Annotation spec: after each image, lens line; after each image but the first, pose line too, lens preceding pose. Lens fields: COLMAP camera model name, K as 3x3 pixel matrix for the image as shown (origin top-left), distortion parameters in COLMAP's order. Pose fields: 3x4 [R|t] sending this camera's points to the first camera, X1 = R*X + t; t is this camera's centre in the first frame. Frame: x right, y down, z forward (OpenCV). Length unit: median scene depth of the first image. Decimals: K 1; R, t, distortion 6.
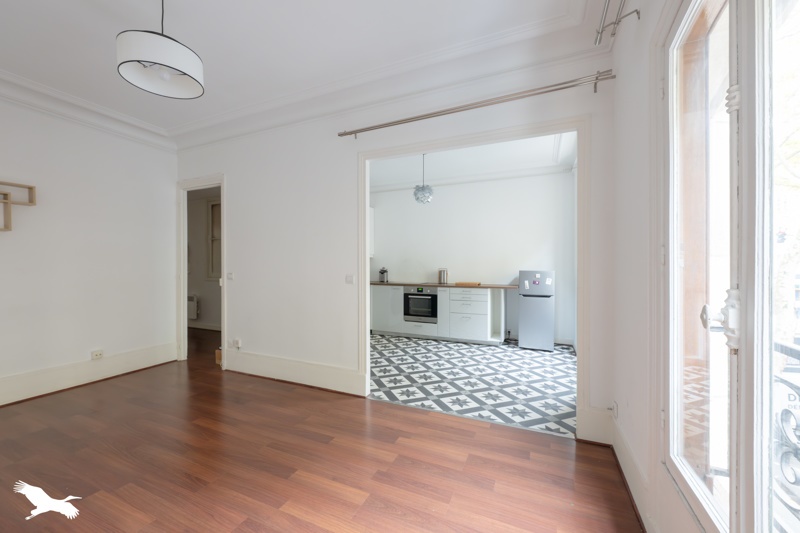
lens RADIAL K [[314.7, 0, 399.3], [0, 314.7, 269.6], [0, 0, 1]] dist [0.002901, 0.000070]
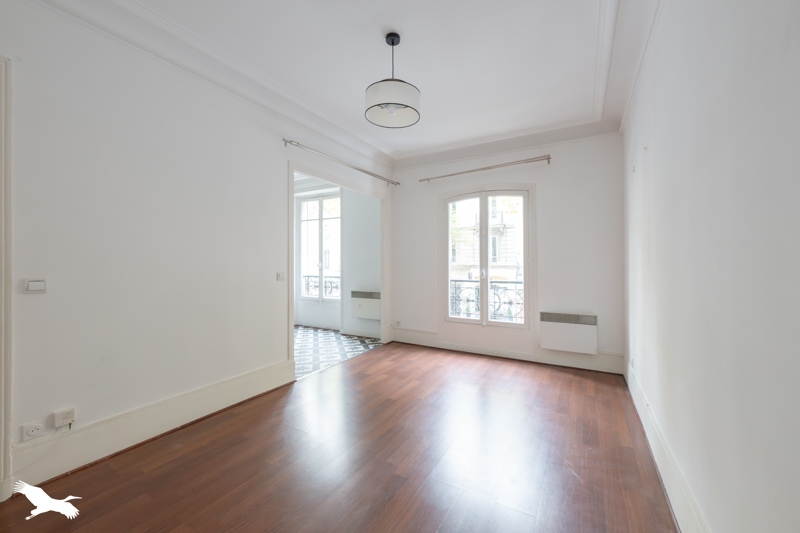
lens RADIAL K [[314.7, 0, 404.1], [0, 314.7, 260.3], [0, 0, 1]] dist [0.002901, 0.000070]
pose [[0.096029, 0.007276, 0.995352, -1.724526], [0.009298, 0.999923, -0.008206, -0.014539], [-0.995335, 0.010043, 0.095954, 0.728425]]
